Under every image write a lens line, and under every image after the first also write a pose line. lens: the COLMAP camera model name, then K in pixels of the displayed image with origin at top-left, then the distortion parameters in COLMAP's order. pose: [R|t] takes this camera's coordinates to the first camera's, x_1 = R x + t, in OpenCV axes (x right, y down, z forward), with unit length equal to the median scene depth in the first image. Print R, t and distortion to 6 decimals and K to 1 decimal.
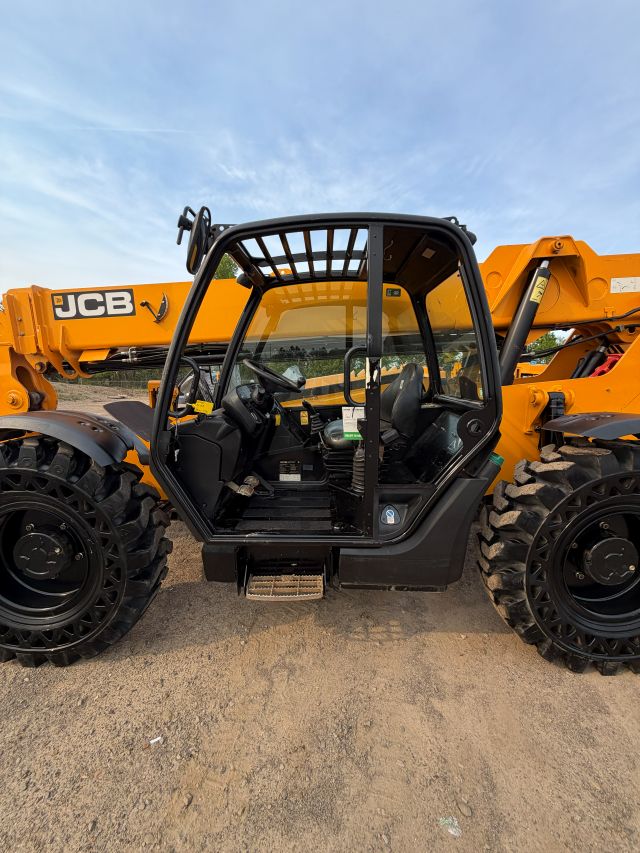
lens RADIAL K [[340.6, 0, 319.7], [0, 340.6, 424.1], [0, 0, 1]] dist [-0.000402, 0.000295]
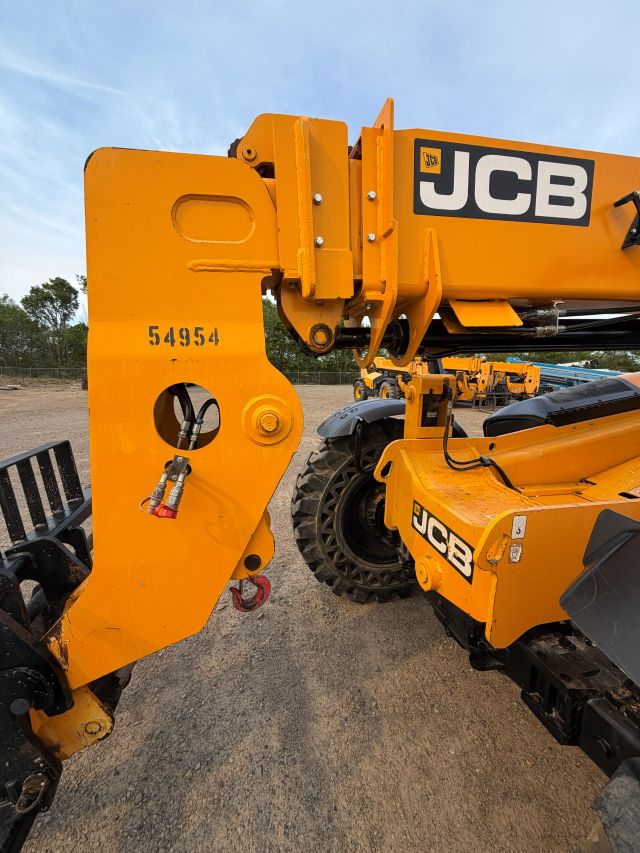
lens RADIAL K [[340.6, 0, 316.8], [0, 340.6, 422.4], [0, 0, 1]] dist [-0.000402, 0.000295]
pose [[0.971226, -0.014031, 0.237747, -1.094504], [0.008974, 0.999710, 0.022340, -0.090053], [-0.237991, -0.019564, 0.971070, 0.728104]]
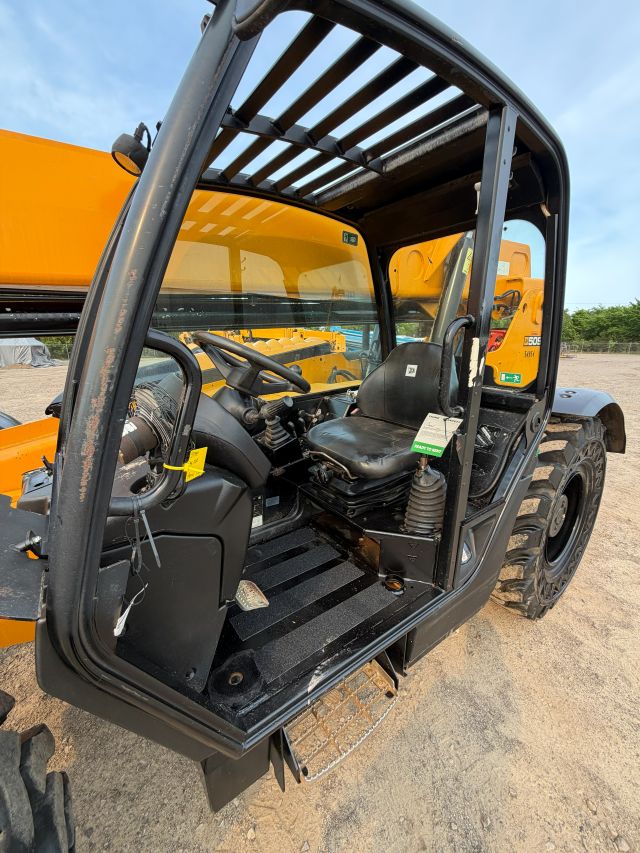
lens RADIAL K [[340.6, 0, 321.7], [0, 340.6, 422.5], [0, 0, 1]] dist [-0.000402, 0.000295]
pose [[0.794284, -0.139948, 0.591208, -0.333421], [0.079147, 0.988650, 0.127696, -0.098355], [-0.602369, -0.054635, 0.796346, 0.452012]]
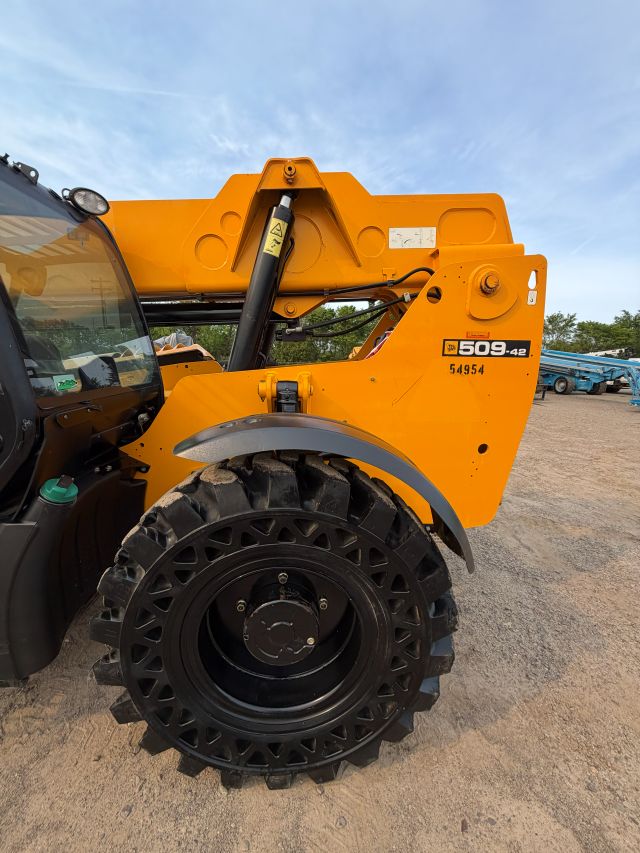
lens RADIAL K [[340.6, 0, 319.9], [0, 340.6, 423.2], [0, 0, 1]] dist [-0.000402, 0.000295]
pose [[0.997713, 0.007074, 0.067228, 0.696302], [-0.010370, 0.998754, 0.048811, -0.039925], [-0.066799, -0.049397, 0.996543, 0.262999]]
